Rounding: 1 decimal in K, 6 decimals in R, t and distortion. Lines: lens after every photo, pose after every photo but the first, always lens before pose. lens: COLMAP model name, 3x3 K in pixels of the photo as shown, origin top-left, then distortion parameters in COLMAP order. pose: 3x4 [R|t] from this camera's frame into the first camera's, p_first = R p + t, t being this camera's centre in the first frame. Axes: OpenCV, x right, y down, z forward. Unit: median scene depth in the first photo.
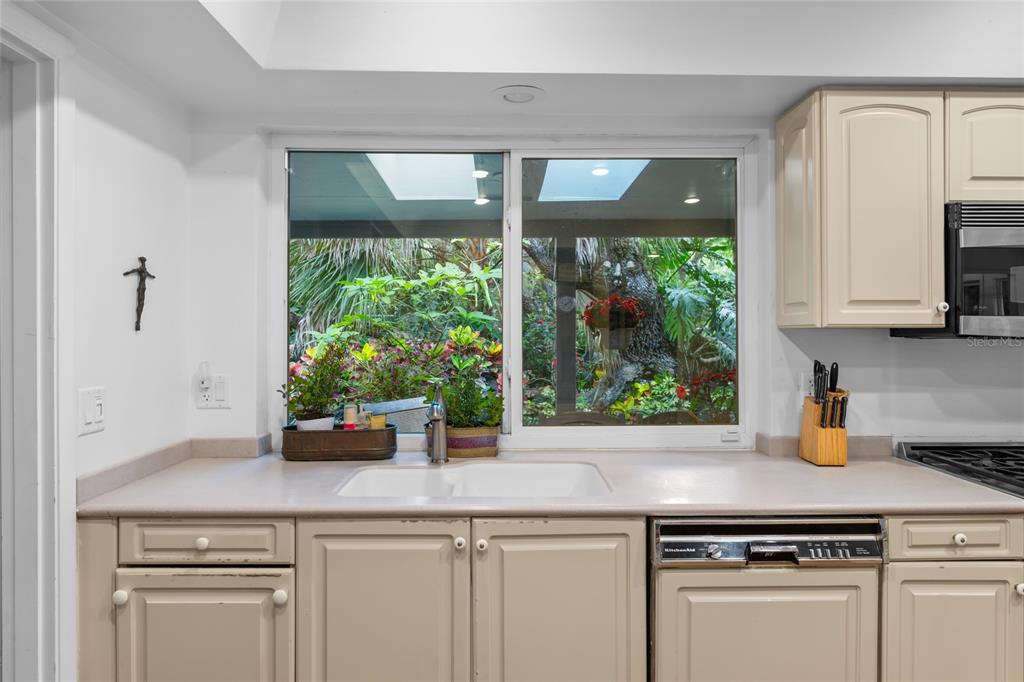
lens RADIAL K [[690.9, 0, 514.0], [0, 690.9, 325.5], [0, 0, 1]] dist [0.005312, -0.002151]
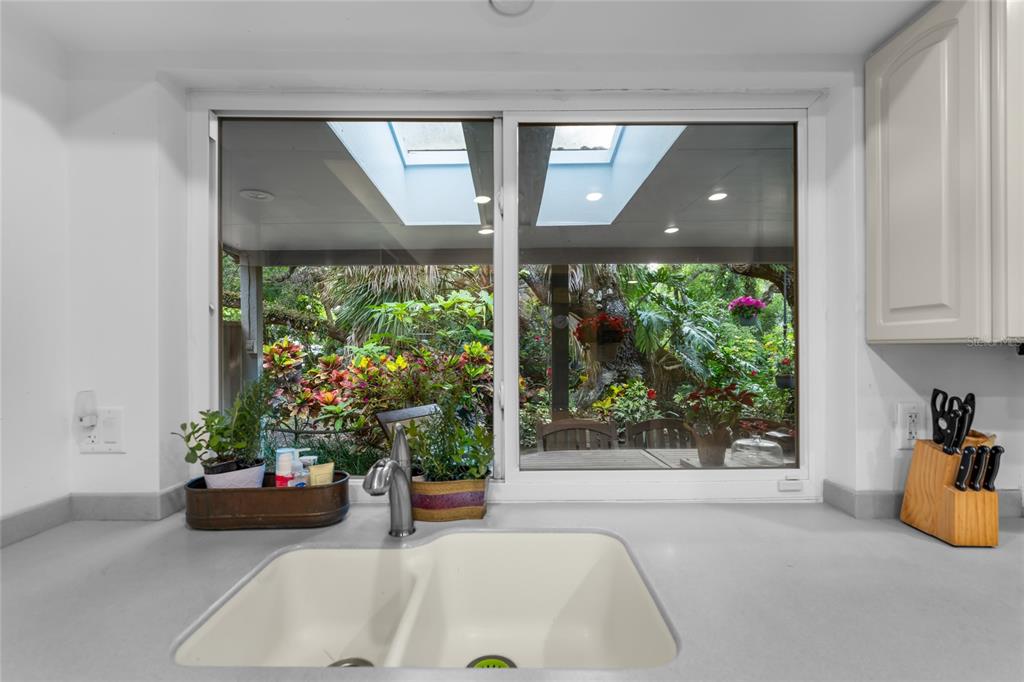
lens RADIAL K [[462.8, 0, 506.6], [0, 462.8, 342.1], [0, 0, 1]] dist [-0.001152, 0.000892]
pose [[0.999686, -0.002265, -0.024963, 0.011354], [0.002321, 0.999995, 0.002223, 0.000519], [0.024957, -0.002280, 0.999686, 0.483059]]
